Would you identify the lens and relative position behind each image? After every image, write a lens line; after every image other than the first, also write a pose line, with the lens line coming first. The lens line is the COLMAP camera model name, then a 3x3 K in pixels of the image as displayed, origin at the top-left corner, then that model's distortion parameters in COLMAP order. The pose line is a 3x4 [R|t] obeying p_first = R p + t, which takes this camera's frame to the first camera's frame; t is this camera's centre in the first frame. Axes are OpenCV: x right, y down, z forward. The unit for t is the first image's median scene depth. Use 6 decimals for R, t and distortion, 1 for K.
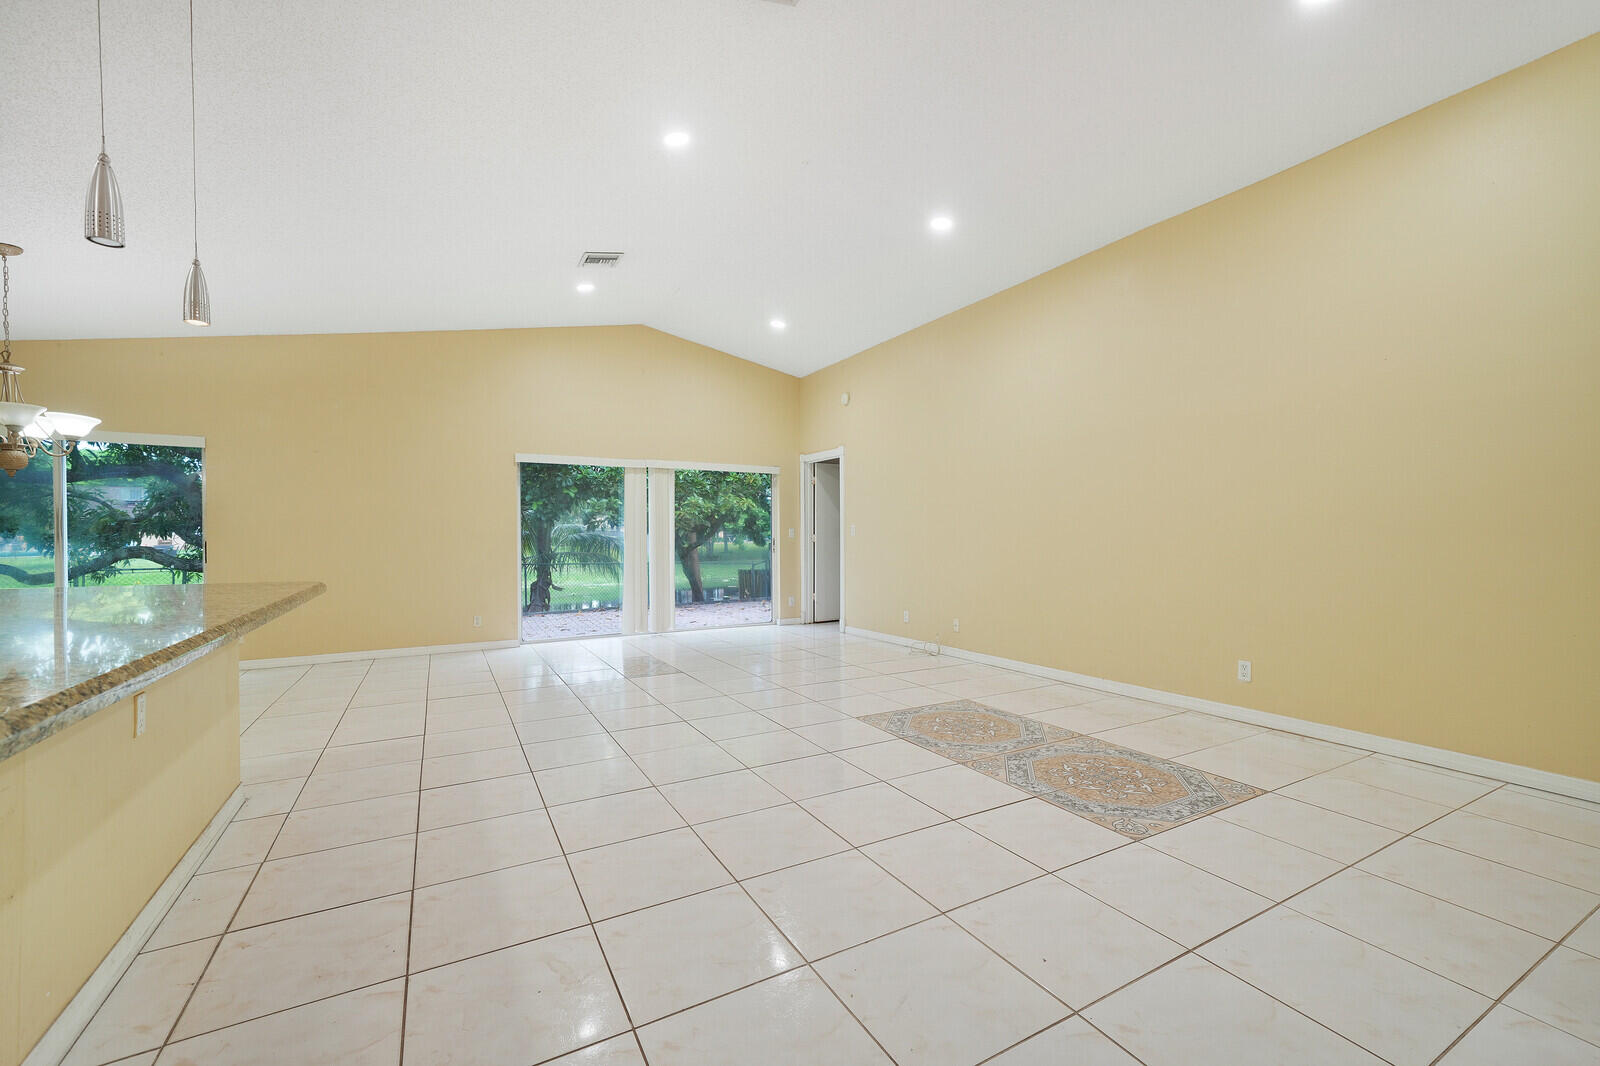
lens RADIAL K [[652.4, 0, 802.7], [0, 652.4, 531.4], [0, 0, 1]] dist [-0.002670, 0.001327]
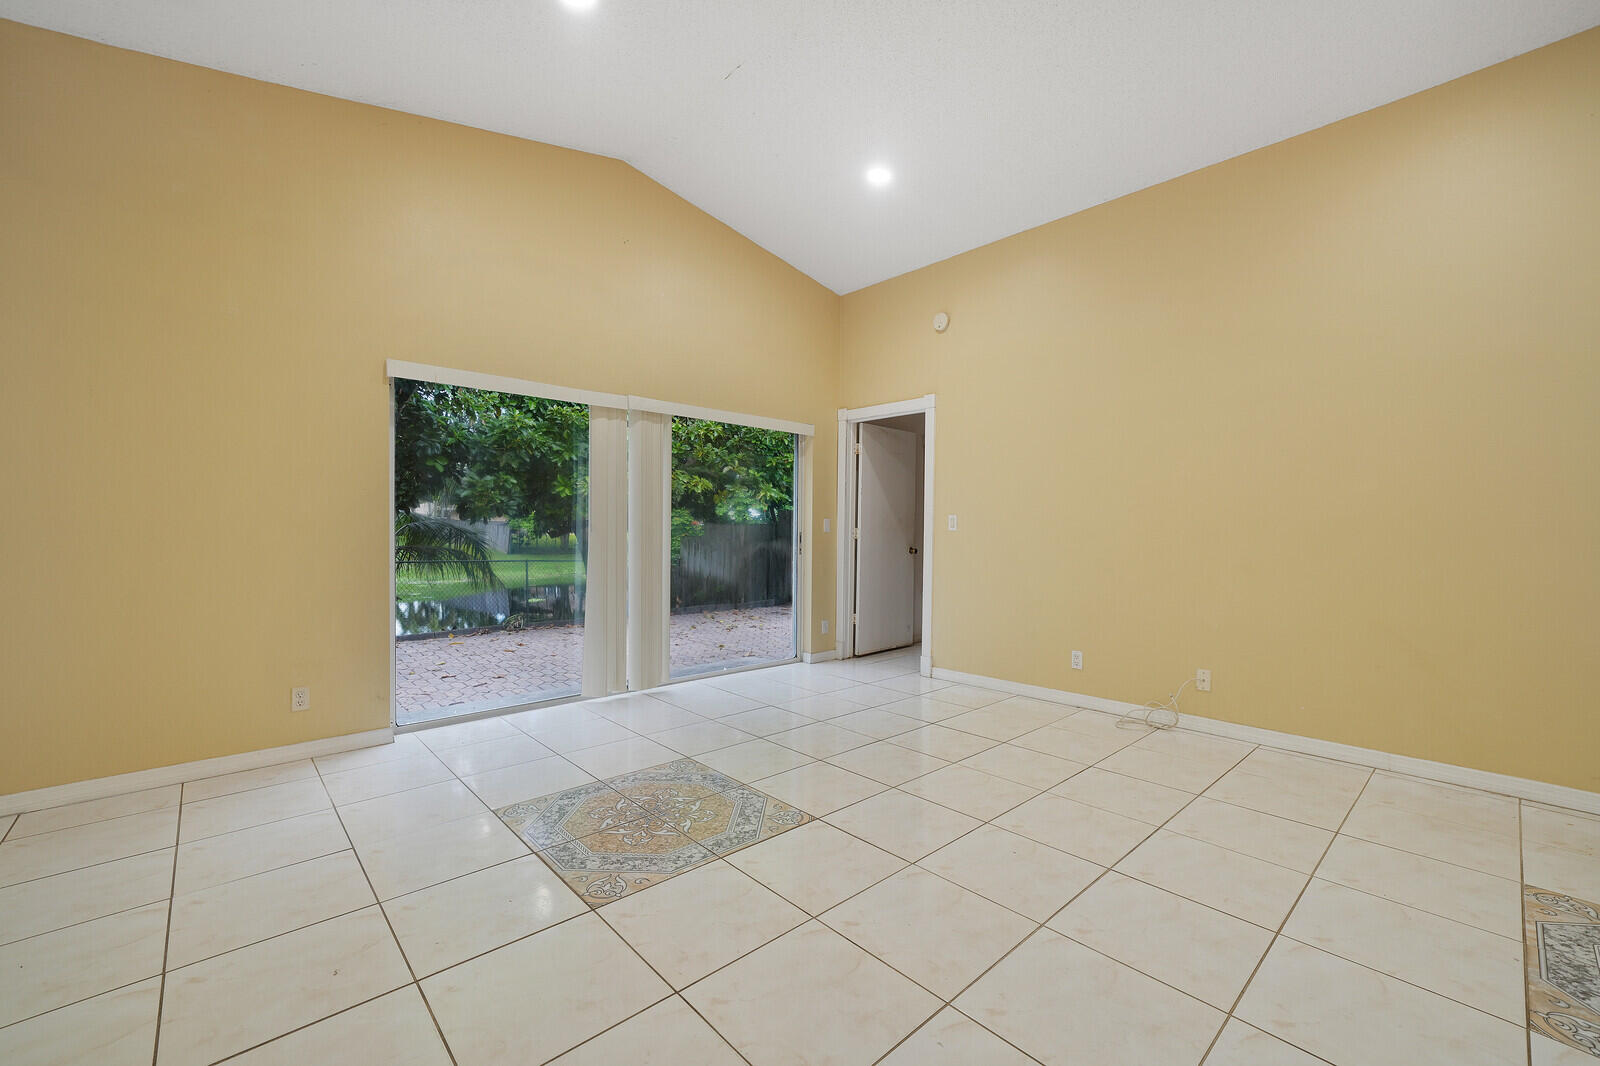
lens RADIAL K [[652.4, 0, 802.5], [0, 652.4, 539.1], [0, 0, 1]] dist [-0.002670, 0.001327]
pose [[0.972680, 0.013493, 0.231758, -0.206668], [-0.018105, 0.999678, 0.017784, 0.005437], [-0.231444, -0.021494, 0.972611, 0.369509]]
